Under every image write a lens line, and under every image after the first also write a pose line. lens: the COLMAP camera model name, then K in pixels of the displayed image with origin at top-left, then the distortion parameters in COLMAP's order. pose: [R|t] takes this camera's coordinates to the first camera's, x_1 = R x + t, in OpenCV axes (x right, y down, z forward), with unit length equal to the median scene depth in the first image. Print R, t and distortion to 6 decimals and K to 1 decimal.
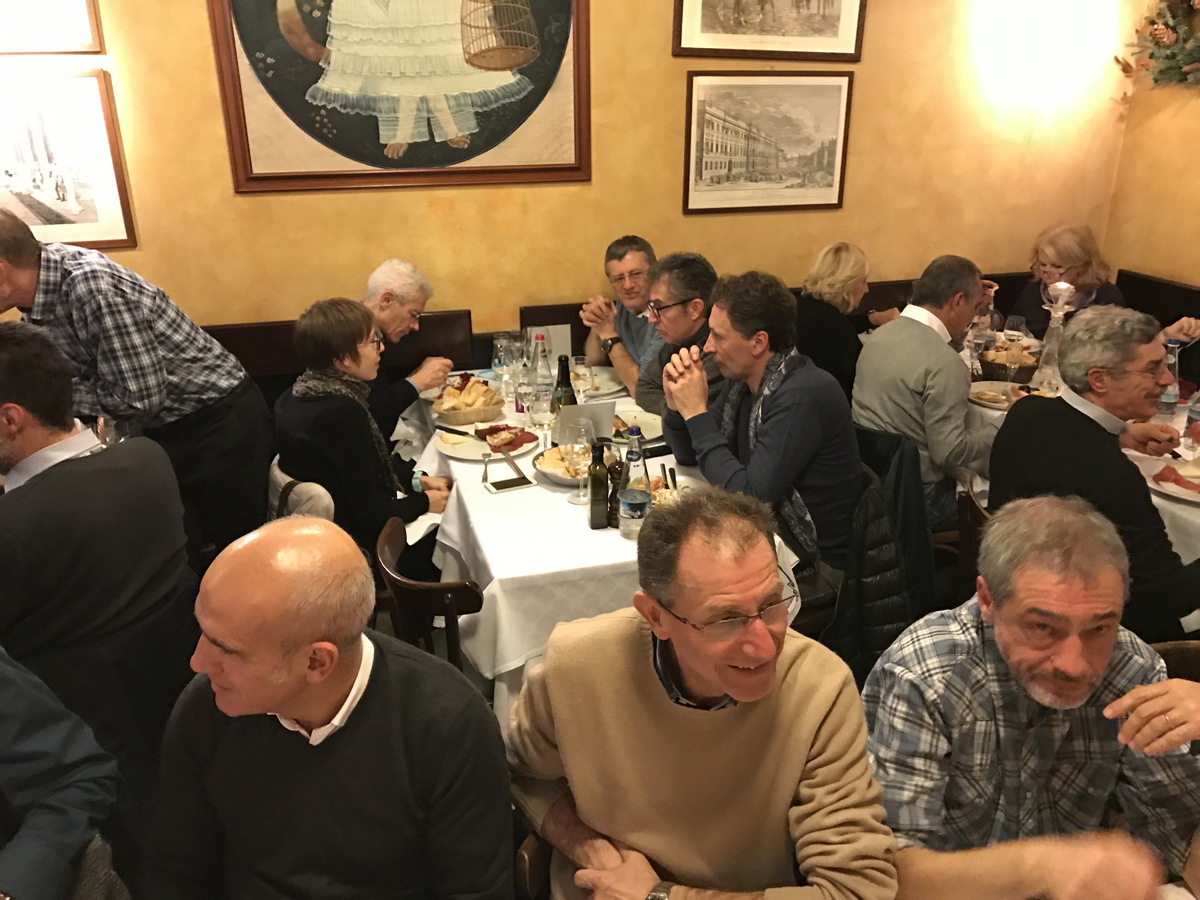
lens RADIAL K [[1001.4, 0, 598.3], [0, 1001.4, 444.5], [0, 0, 1]] dist [0.030248, 0.002923]
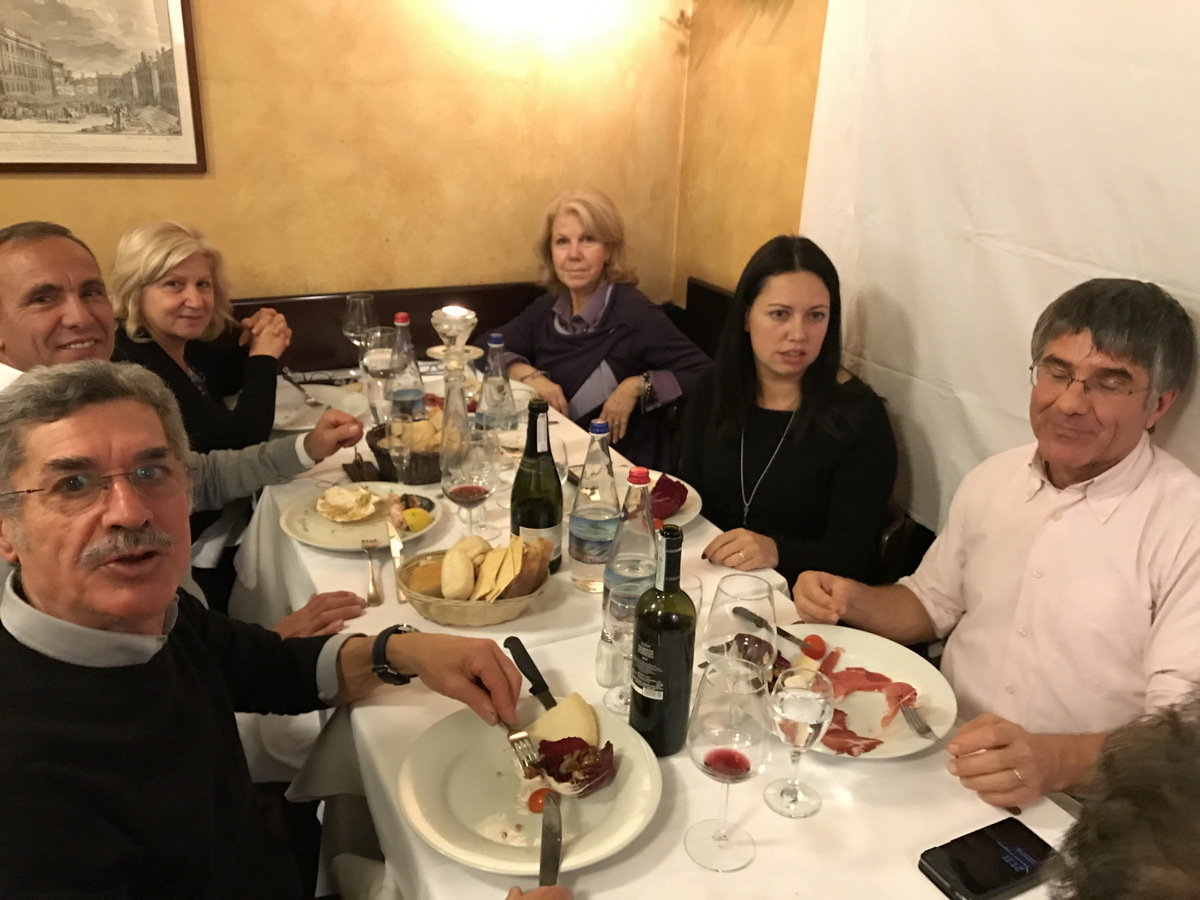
lens RADIAL K [[993.3, 0, 598.2], [0, 993.3, 436.6], [0, 0, 1]] dist [0.011922, -0.003017]
pose [[0.986289, -0.024631, 0.163179, 0.391588], [0.025066, 0.999686, -0.000608, -0.078534], [-0.163113, 0.004690, 0.986596, 0.410814]]
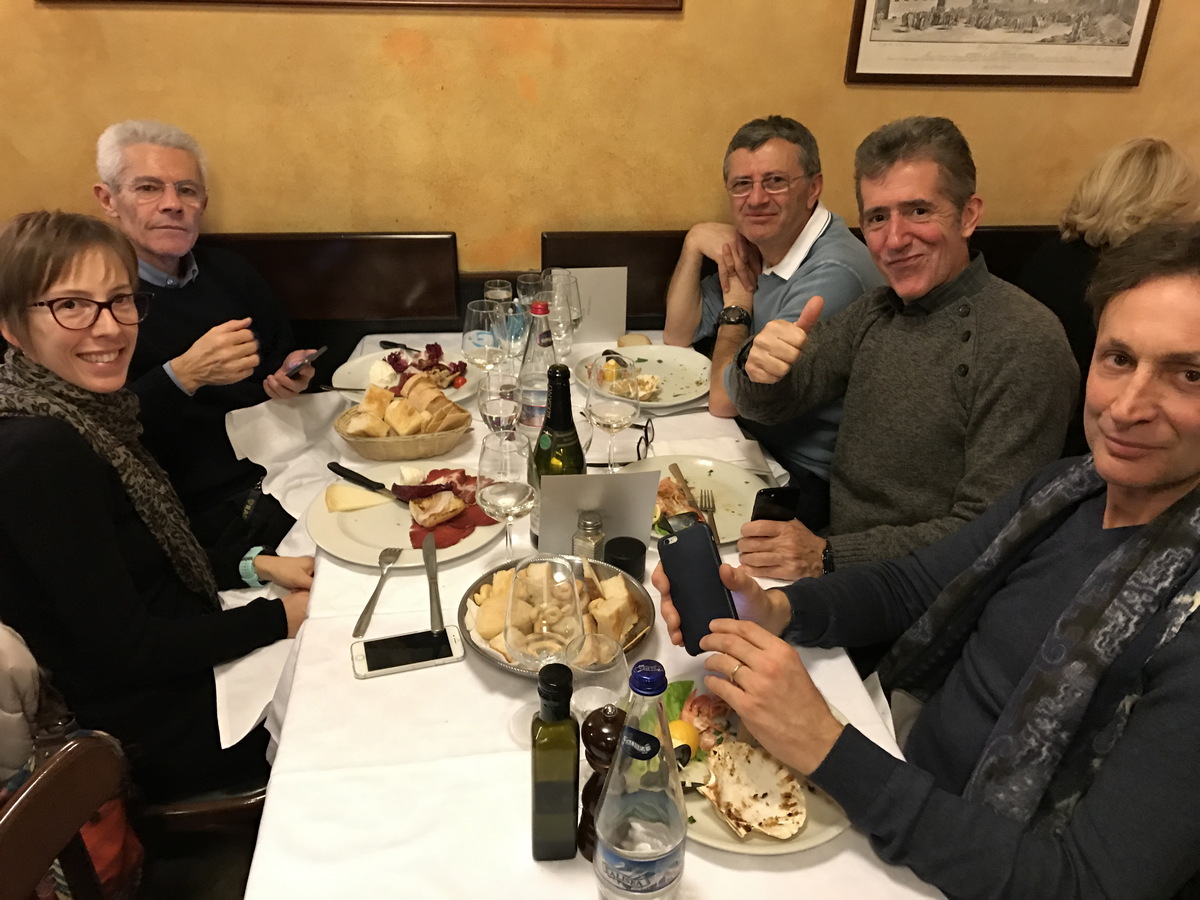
lens RADIAL K [[993.3, 0, 598.2], [0, 993.3, 436.6], [0, 0, 1]] dist [0.011922, -0.003017]
pose [[0.988048, 0.093767, -0.122349, 0.035553], [-0.079525, 0.990001, 0.116507, -0.089297], [0.132051, -0.105384, 0.985625, 0.421540]]
